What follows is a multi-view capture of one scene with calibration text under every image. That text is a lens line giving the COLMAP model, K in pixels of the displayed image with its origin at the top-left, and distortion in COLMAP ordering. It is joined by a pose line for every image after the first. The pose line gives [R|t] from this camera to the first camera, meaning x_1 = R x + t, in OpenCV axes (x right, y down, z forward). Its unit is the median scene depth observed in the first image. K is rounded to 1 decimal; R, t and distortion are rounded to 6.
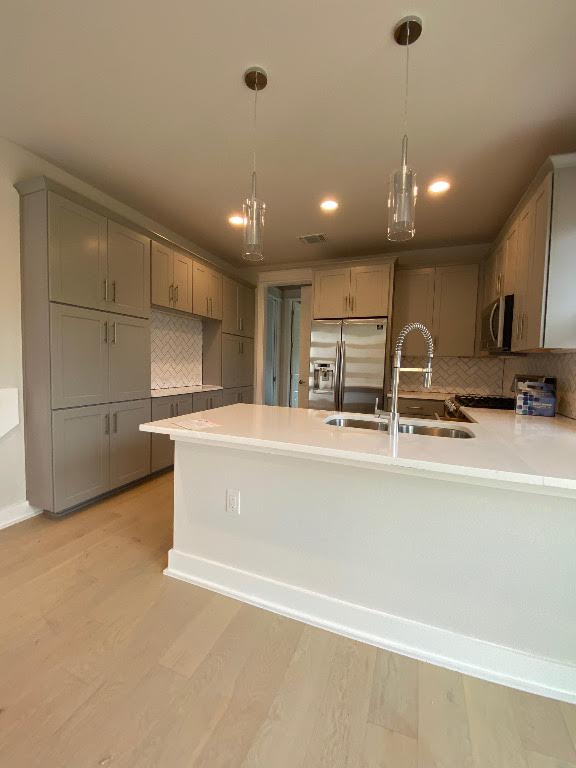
lens RADIAL K [[309.7, 0, 288.0], [0, 309.7, 384.0], [0, 0, 1]] dist [0.026478, -0.027413]
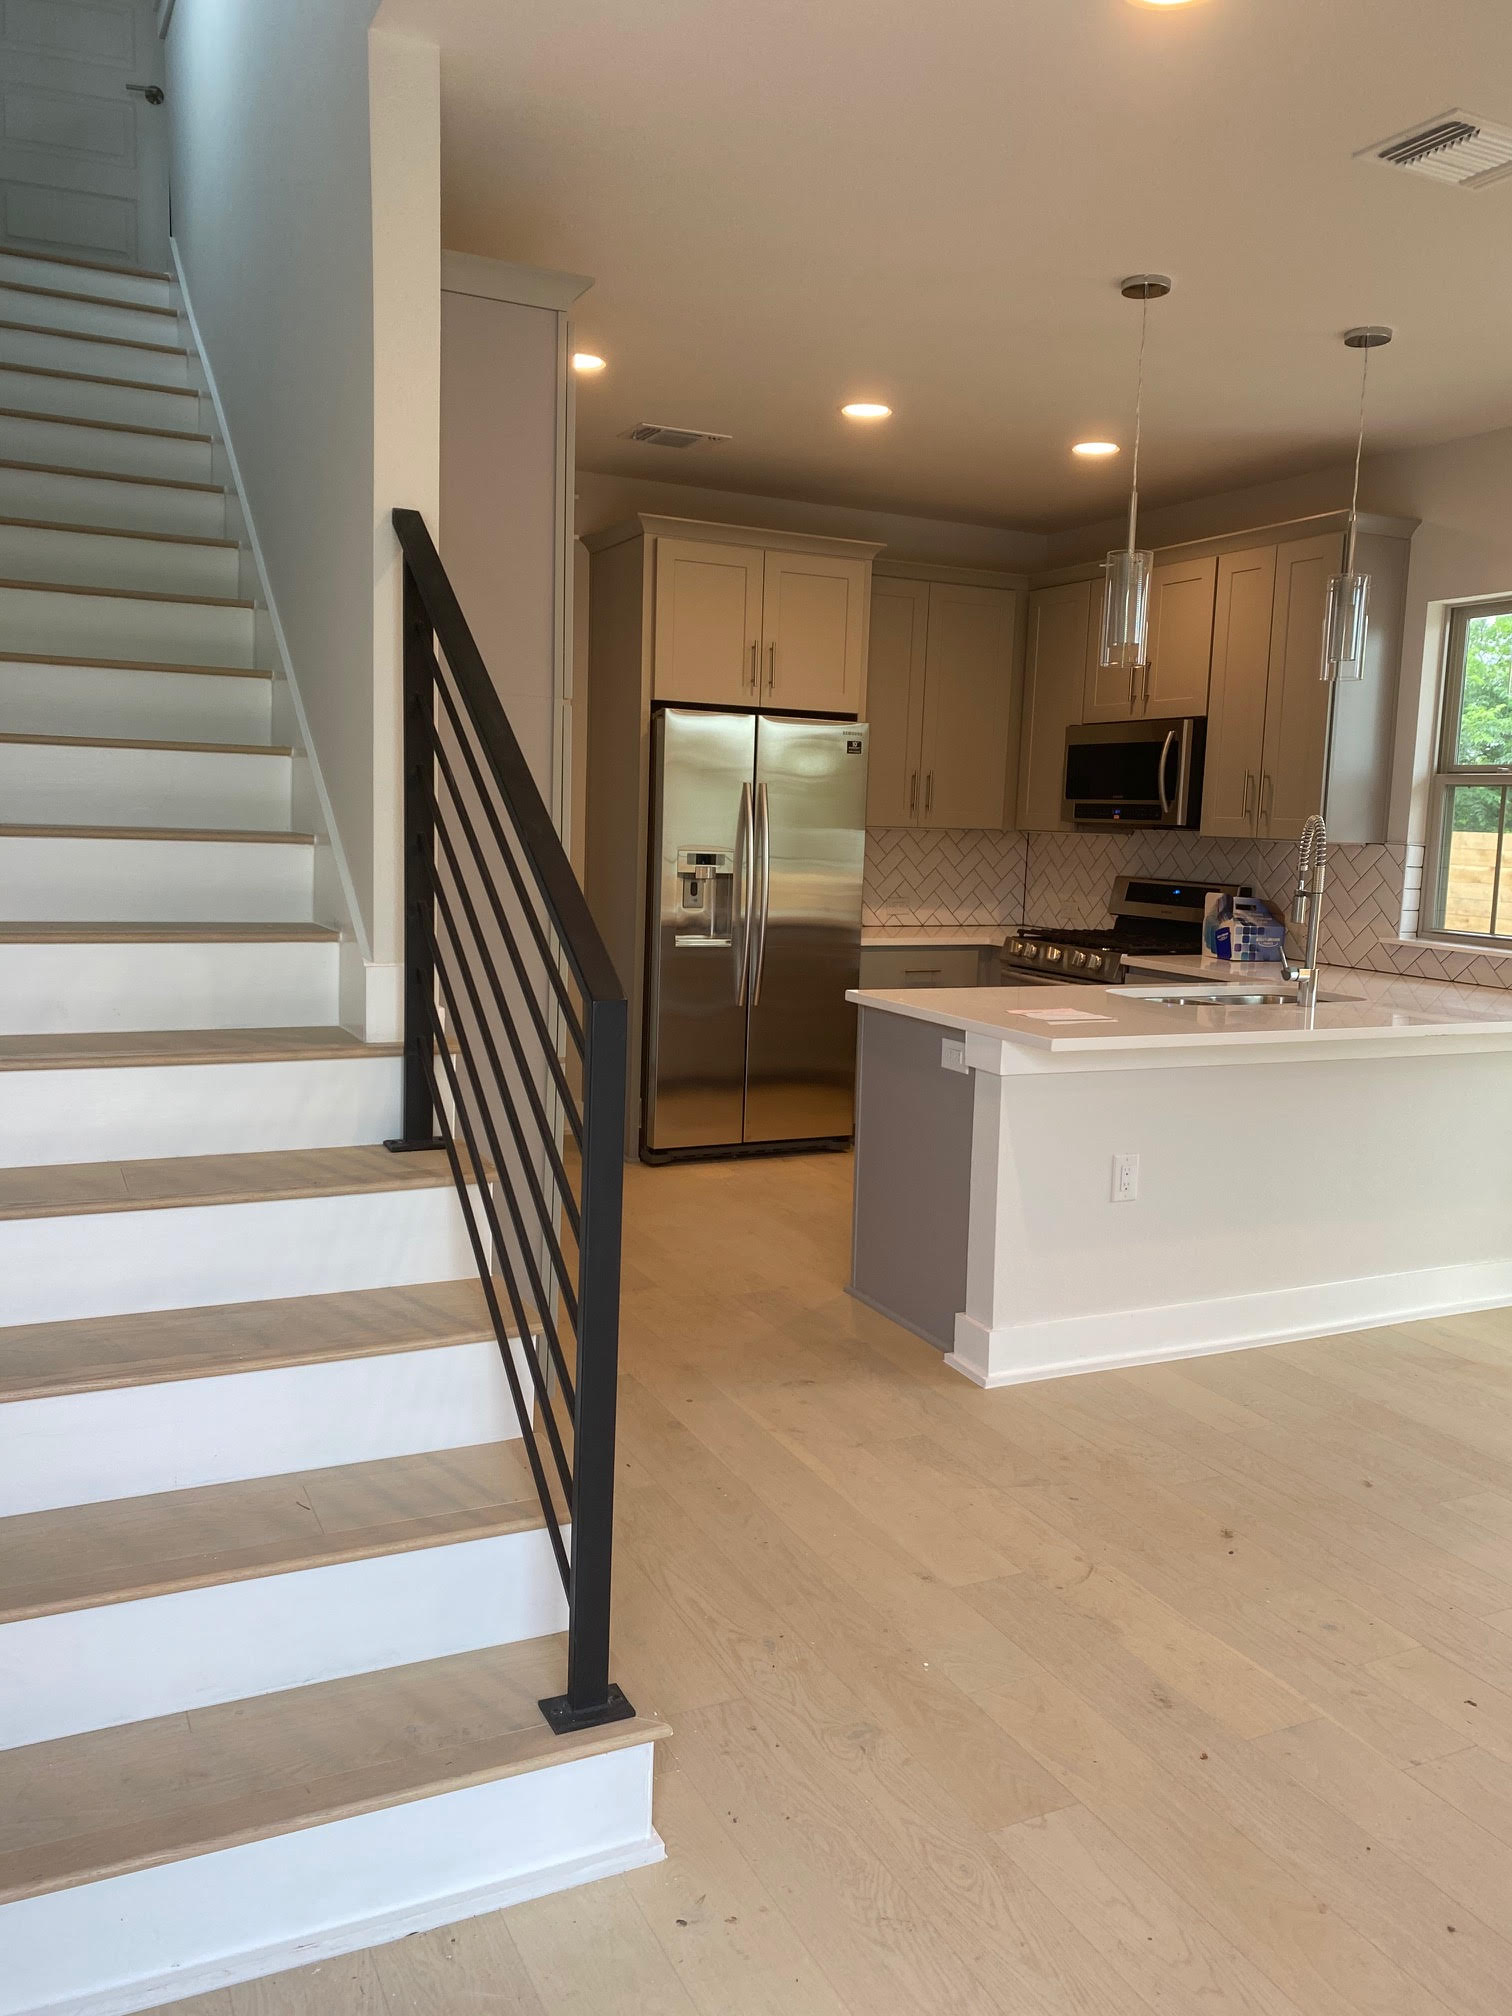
lens RADIAL K [[1517.5, 0, 776.3], [0, 1517.5, 996.6], [0, 0, 1]] dist [0.036420, -0.043863]
pose [[0.676751, -0.090324, 0.730650, -1.530496], [0.034711, 0.995256, 0.090884, -0.095113], [-0.735393, -0.036144, 0.676676, -0.135072]]
